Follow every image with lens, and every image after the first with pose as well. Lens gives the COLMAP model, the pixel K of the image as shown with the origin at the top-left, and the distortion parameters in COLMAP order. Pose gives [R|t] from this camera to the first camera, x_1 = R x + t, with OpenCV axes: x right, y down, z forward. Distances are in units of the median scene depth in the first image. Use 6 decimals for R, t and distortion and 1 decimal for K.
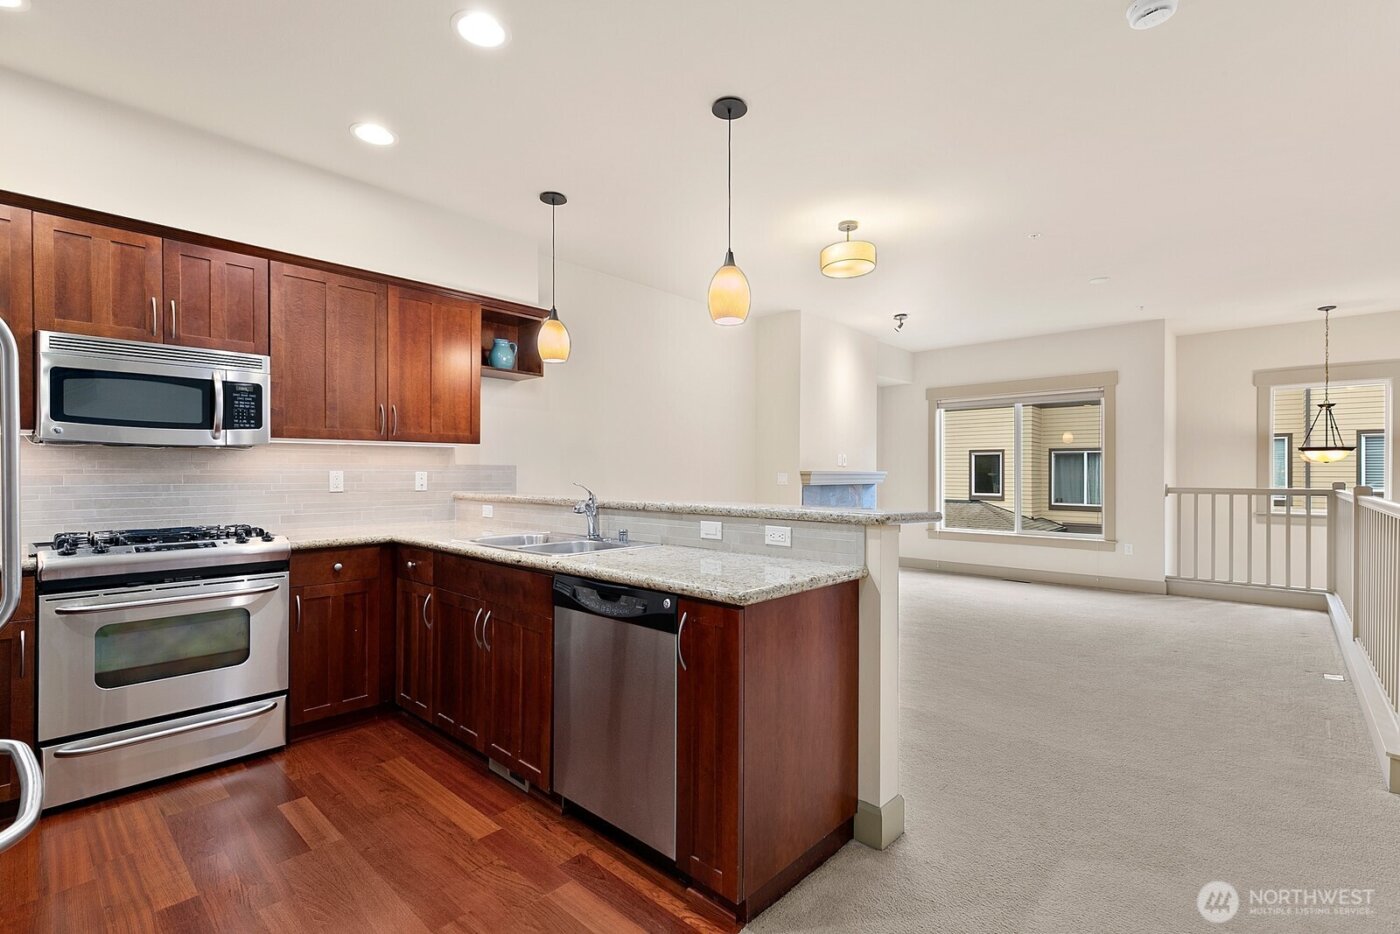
lens RADIAL K [[630.4, 0, 699.3], [0, 630.4, 473.4], [0, 0, 1]] dist [0.000919, 0.000413]
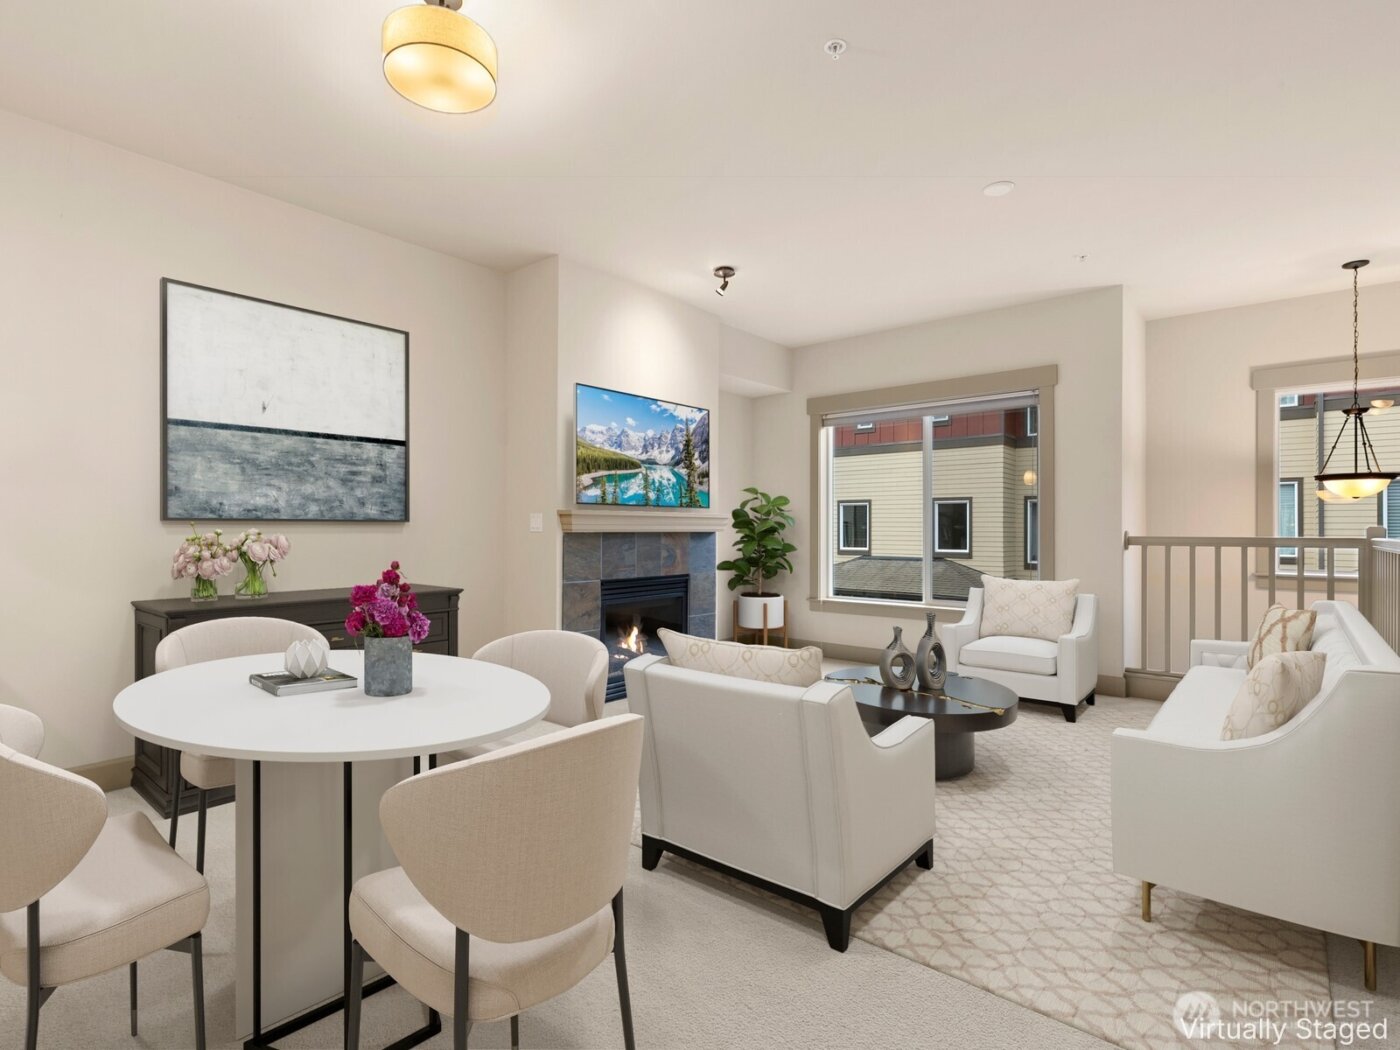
lens RADIAL K [[701.8, 0, 700.9], [0, 701.8, 527.9], [0, 0, 1]] dist [0.002064, -0.000294]
pose [[0.998884, -0.000441, 0.047234, 0.259073], [0.000543, 0.999998, -0.002151, 0.015007], [-0.047233, 0.002174, 0.998882, 0.280839]]
